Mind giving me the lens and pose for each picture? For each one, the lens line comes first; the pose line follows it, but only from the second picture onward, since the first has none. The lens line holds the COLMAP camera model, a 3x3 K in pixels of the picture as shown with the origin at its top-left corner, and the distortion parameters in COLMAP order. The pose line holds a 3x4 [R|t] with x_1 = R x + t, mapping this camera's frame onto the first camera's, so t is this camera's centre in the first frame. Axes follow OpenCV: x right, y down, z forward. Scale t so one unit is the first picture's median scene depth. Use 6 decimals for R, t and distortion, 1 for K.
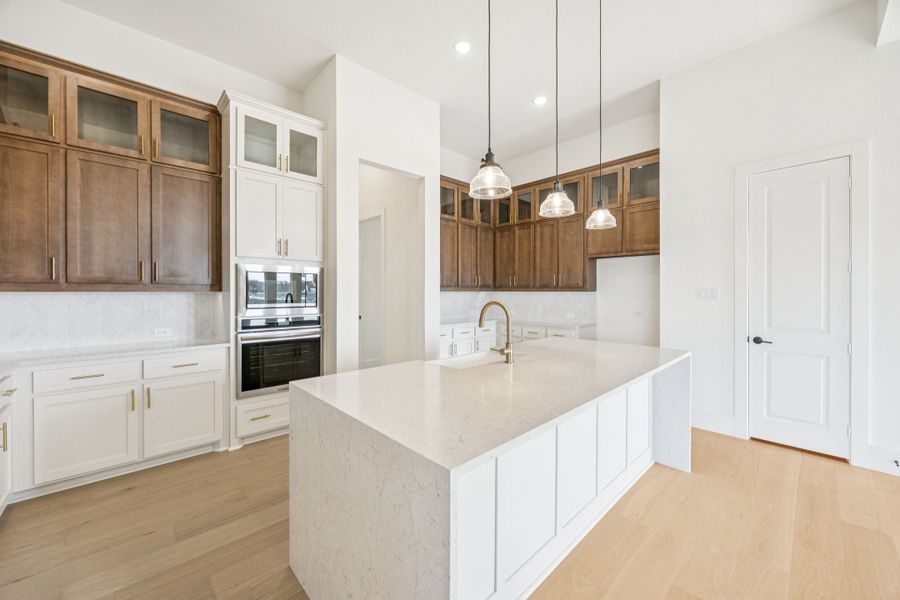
lens RADIAL K [[348.2, 0, 450.5], [0, 348.2, 293.4], [0, 0, 1]] dist [0.002285, -0.000198]
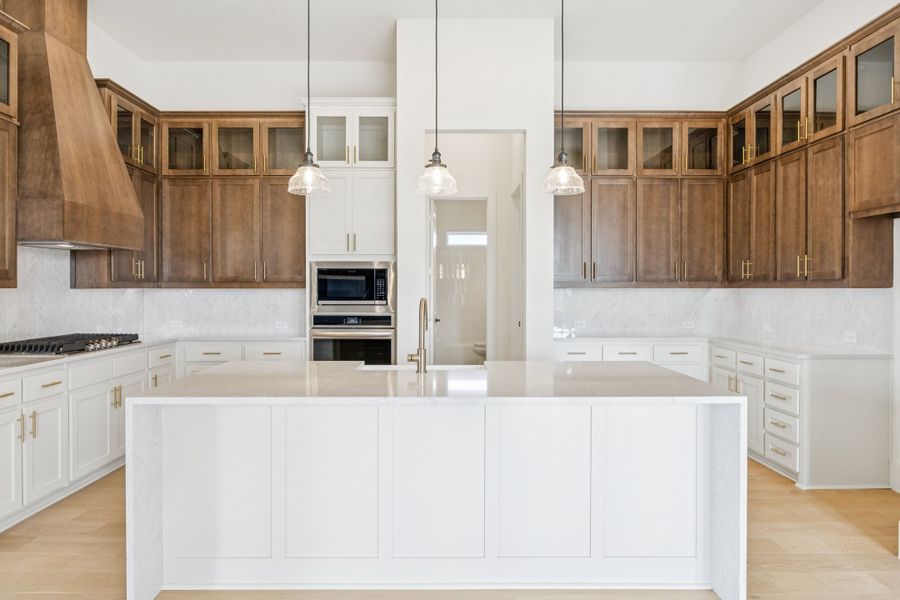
lens RADIAL K [[571.1, 0, 449.6], [0, 571.1, 296.7], [0, 0, 1]] dist [0.006440, 0.001541]
pose [[0.734640, 0.009391, -0.678392, 0.523220], [-0.002670, 0.999936, 0.010950, -0.000180], [0.678452, -0.006233, 0.734619, 0.016310]]
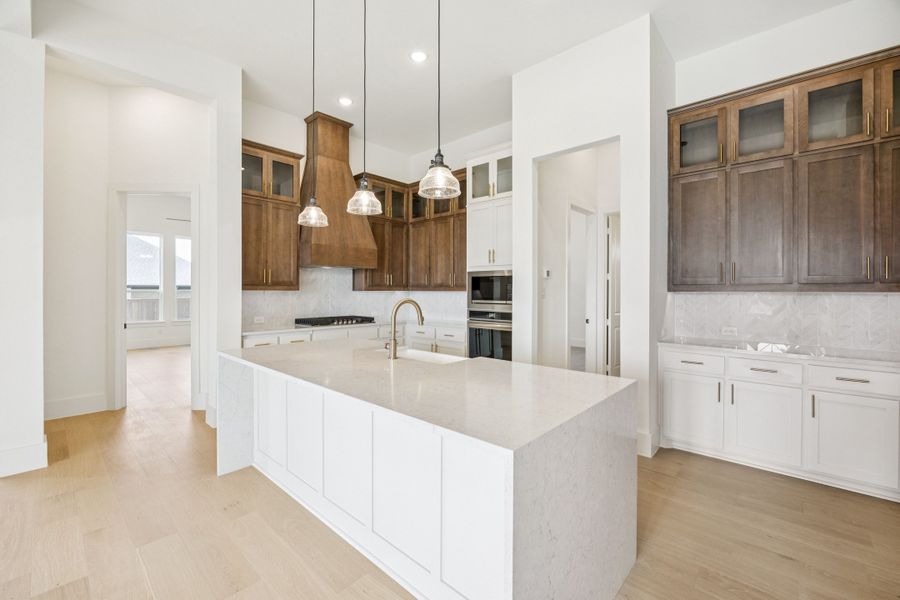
lens RADIAL K [[382.5, 0, 451.9], [0, 382.5, 296.2], [0, 0, 1]] dist [-0.003309, 0.000042]
pose [[0.076230, 0.012758, -0.997009, 0.598883], [-0.007611, 0.999896, 0.012213, -0.001384], [0.997061, 0.006658, 0.076320, 0.497956]]
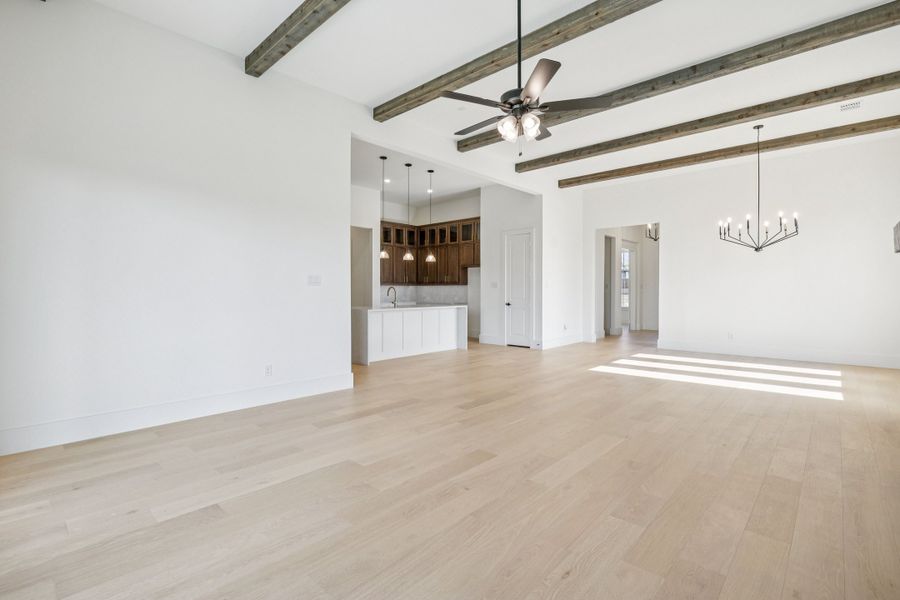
lens RADIAL K [[422.7, 0, 448.6], [0, 422.7, 296.5], [0, 0, 1]] dist [0.000439, 0.000002]
pose [[0.998122, -0.001395, 0.061237, 0.187449], [0.000768, 0.999947, 0.010262, 0.032854], [-0.061248, -0.010195, 0.998071, -1.274725]]
